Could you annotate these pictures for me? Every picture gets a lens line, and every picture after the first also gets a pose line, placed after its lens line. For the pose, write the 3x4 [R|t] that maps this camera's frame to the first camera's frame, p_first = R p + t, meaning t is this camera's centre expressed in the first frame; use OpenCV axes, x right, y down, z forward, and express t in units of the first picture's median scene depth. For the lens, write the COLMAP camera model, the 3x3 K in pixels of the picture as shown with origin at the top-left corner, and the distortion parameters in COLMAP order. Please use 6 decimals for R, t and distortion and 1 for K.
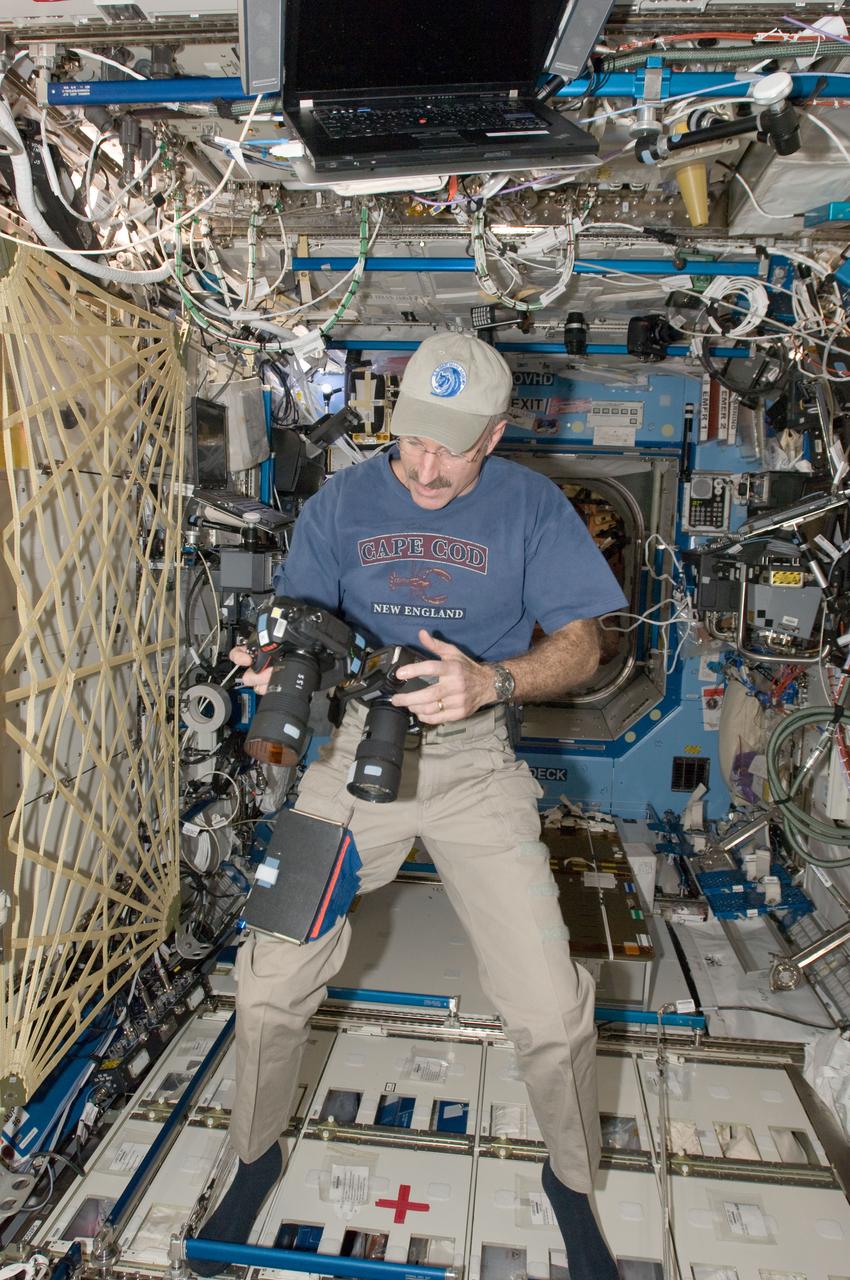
lens RADIAL K [[937.5, 0, 425.4], [0, 937.5, 634.3], [0, 0, 1]] dist [-0.070611, 0.033710]
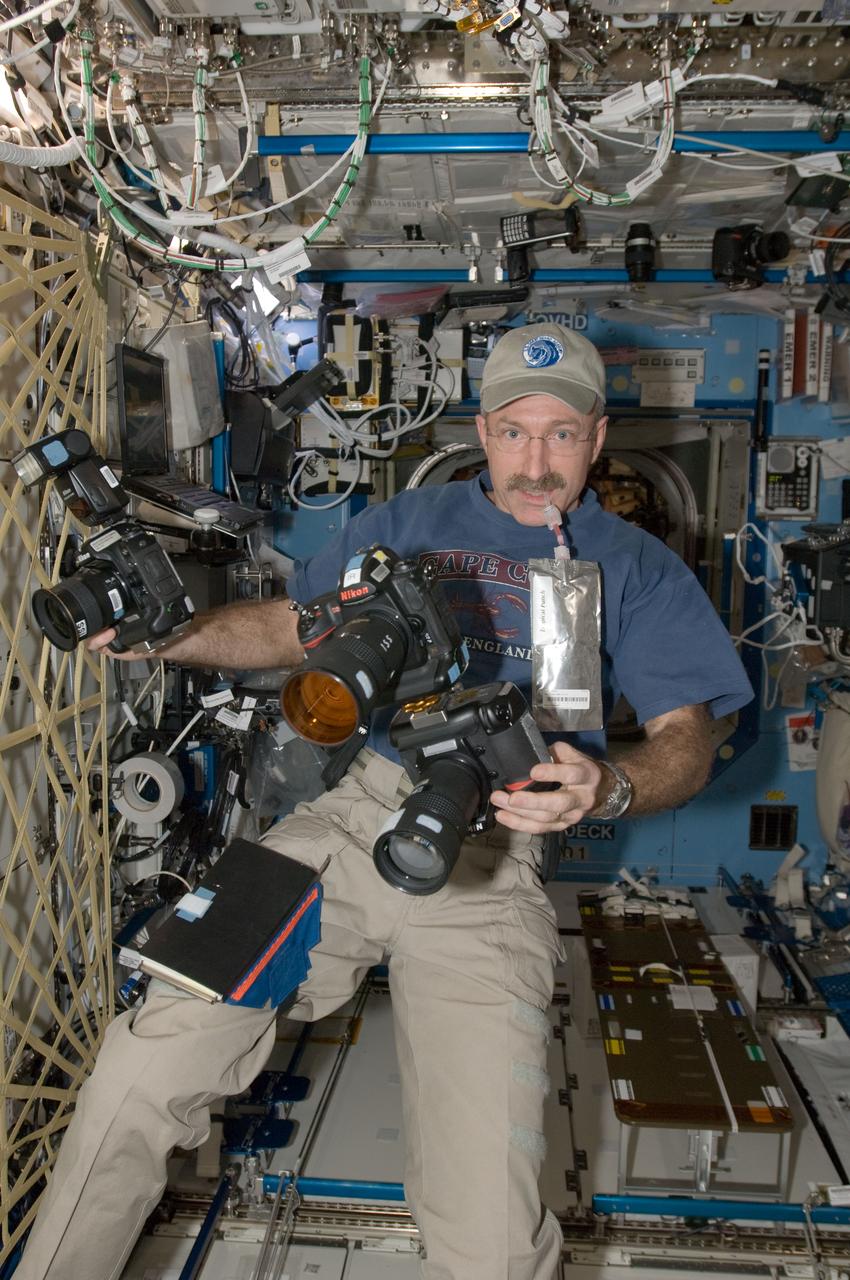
lens RADIAL K [[1093.8, 0, 426.6], [0, 1093.8, 637.2], [0, 0, 1]] dist [-0.043113, 0.021379]
pose [[0.999367, -0.024060, 0.026189, -0.046063], [0.024004, 0.999709, 0.002445, -0.032718], [-0.026240, -0.001815, 0.999654, 0.182377]]
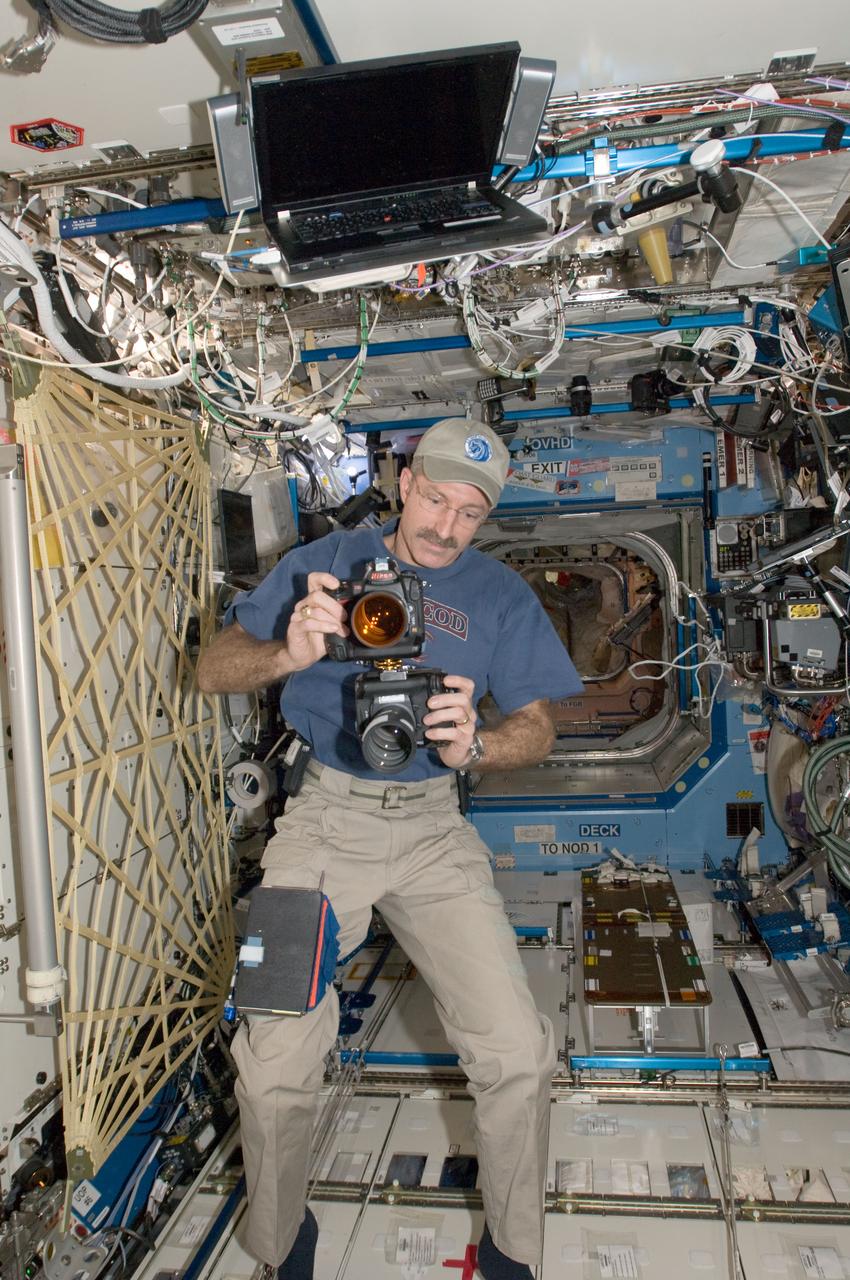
lens RADIAL K [[936.6, 0, 425.0], [0, 936.6, 640.0], [0, 0, 1]] dist [-0.073958, 0.037495]
pose [[0.995089, -0.083194, -0.053638, 0.026615], [0.079034, 0.994008, -0.075510, 0.013858], [0.059599, 0.070900, 0.995701, -0.028555]]
